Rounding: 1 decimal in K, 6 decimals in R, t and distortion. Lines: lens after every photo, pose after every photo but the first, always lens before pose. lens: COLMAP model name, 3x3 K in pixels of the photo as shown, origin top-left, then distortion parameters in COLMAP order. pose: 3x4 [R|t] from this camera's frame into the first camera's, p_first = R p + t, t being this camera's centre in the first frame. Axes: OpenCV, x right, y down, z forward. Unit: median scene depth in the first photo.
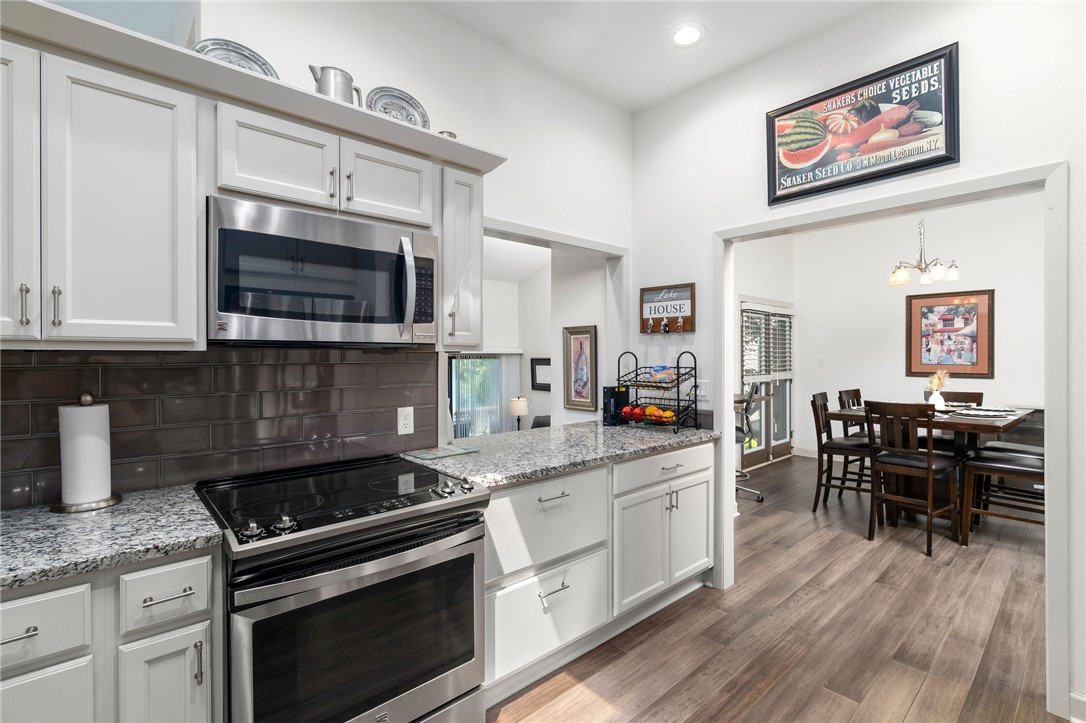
lens RADIAL K [[496.0, 0, 536.9], [0, 496.0, 358.3], [0, 0, 1]] dist [-0.002779, 0.000226]
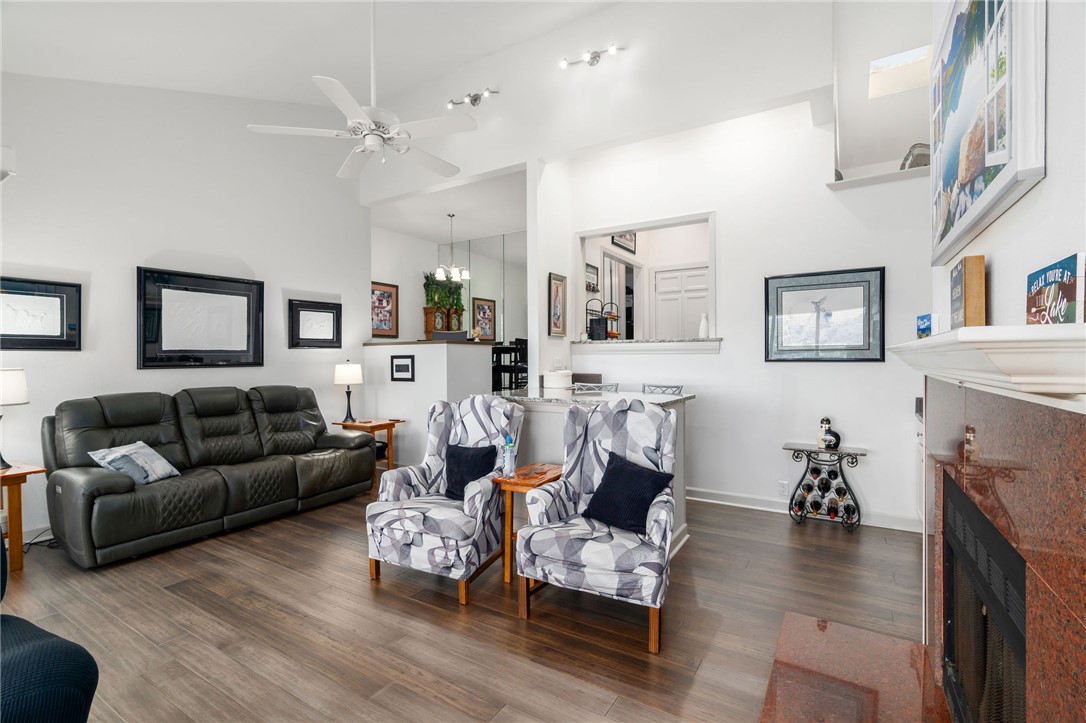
lens RADIAL K [[496.0, 0, 543.1], [0, 496.0, 359.1], [0, 0, 1]] dist [-0.002779, 0.000226]
pose [[-0.280310, 0.002806, 0.959905, -0.787811], [0.009078, 0.999959, -0.000273, 0.109558], [-0.959867, 0.008637, -0.280324, 0.944592]]
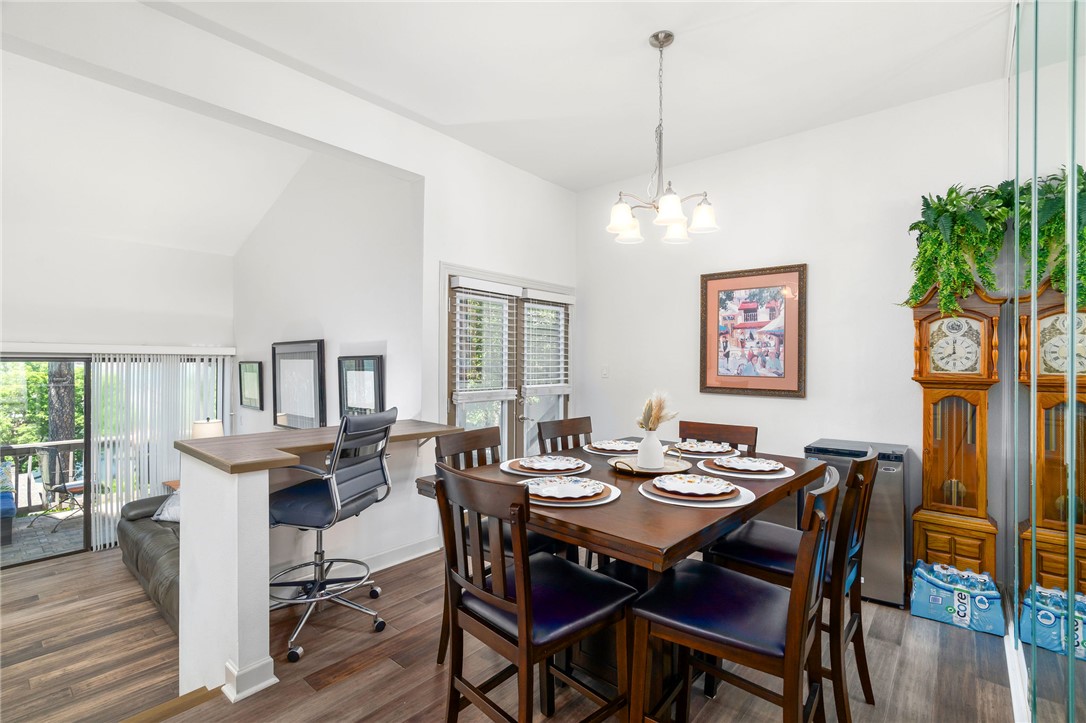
lens RADIAL K [[496.0, 0, 549.2], [0, 496.0, 365.4], [0, 0, 1]] dist [-0.002779, 0.000226]
pose [[0.990790, 0.009203, 0.135098, 0.465432], [-0.009617, 0.999951, 0.002411, -0.001356], [-0.135069, -0.003688, 0.990829, 0.363660]]
